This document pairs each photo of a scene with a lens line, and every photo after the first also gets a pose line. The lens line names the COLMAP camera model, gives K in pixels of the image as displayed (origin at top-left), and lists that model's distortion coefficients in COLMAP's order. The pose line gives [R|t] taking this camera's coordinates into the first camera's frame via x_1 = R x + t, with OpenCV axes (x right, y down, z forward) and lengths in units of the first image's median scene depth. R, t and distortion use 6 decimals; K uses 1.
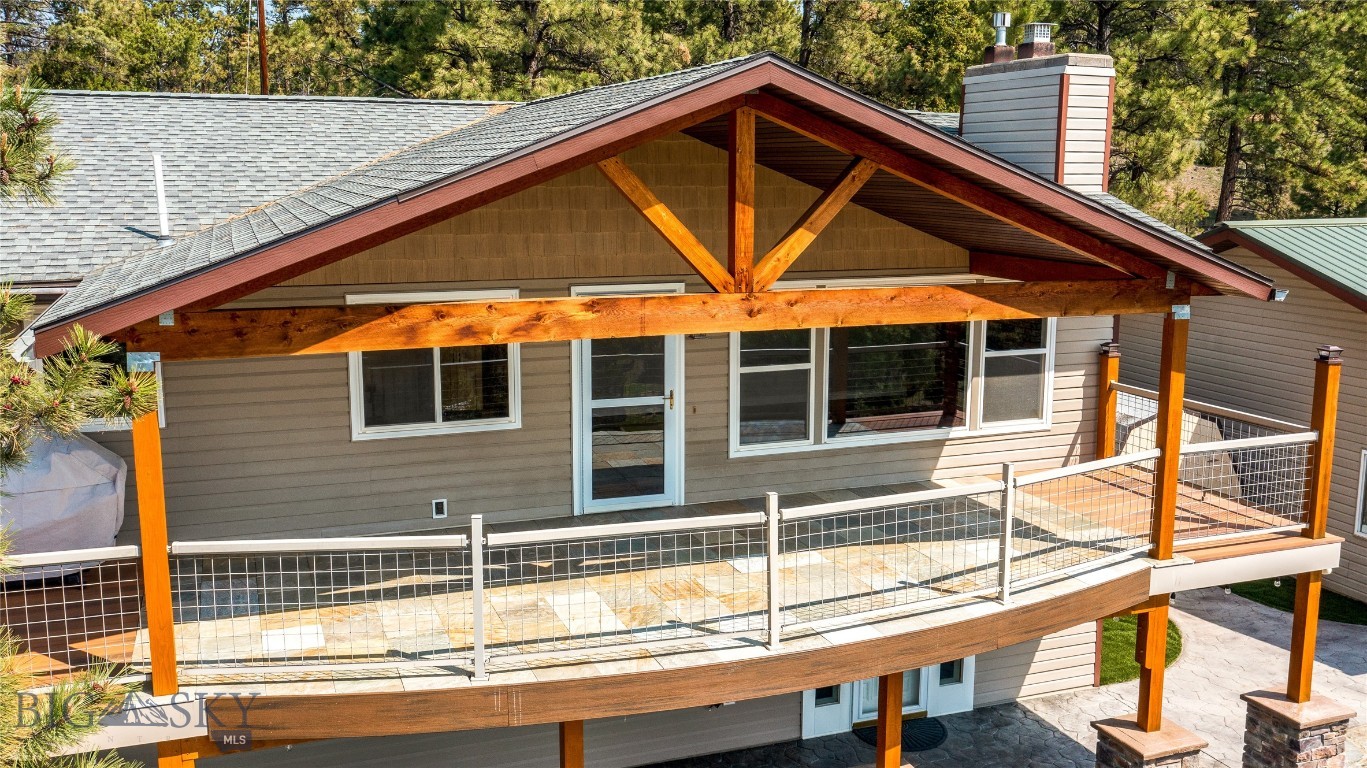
lens RADIAL K [[1234.5, 0, 688.0], [0, 1234.5, 383.7], [0, 0, 1]] dist [-0.017046, -0.010970]
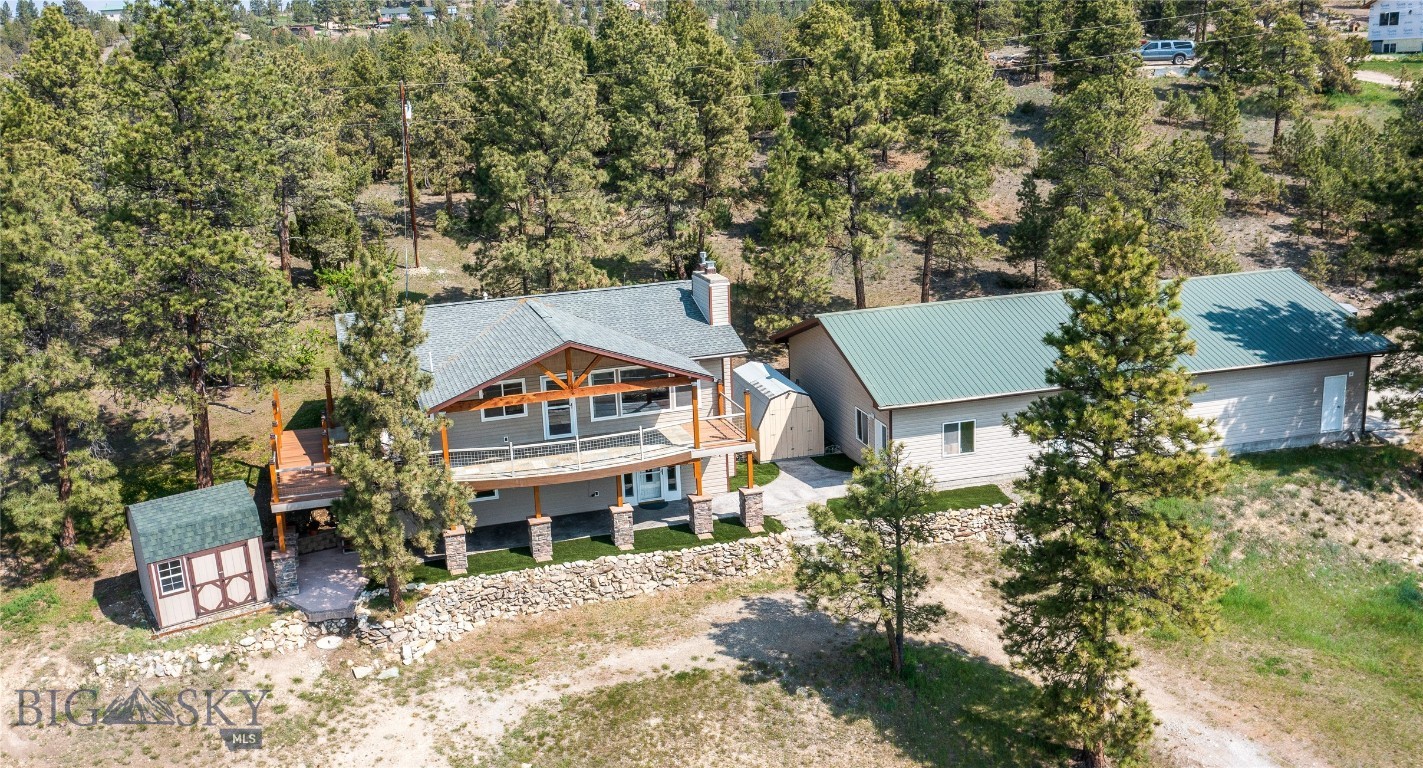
lens RADIAL K [[1255.2, 0, 703.4], [0, 1255.2, 383.6], [0, 0, 1]] dist [-0.016700, -0.002273]
pose [[0.996919, -0.025342, -0.074231, 0.609320], [0.031348, 0.996229, 0.080897, -0.316356], [0.071901, -0.082974, 0.993954, -2.416717]]
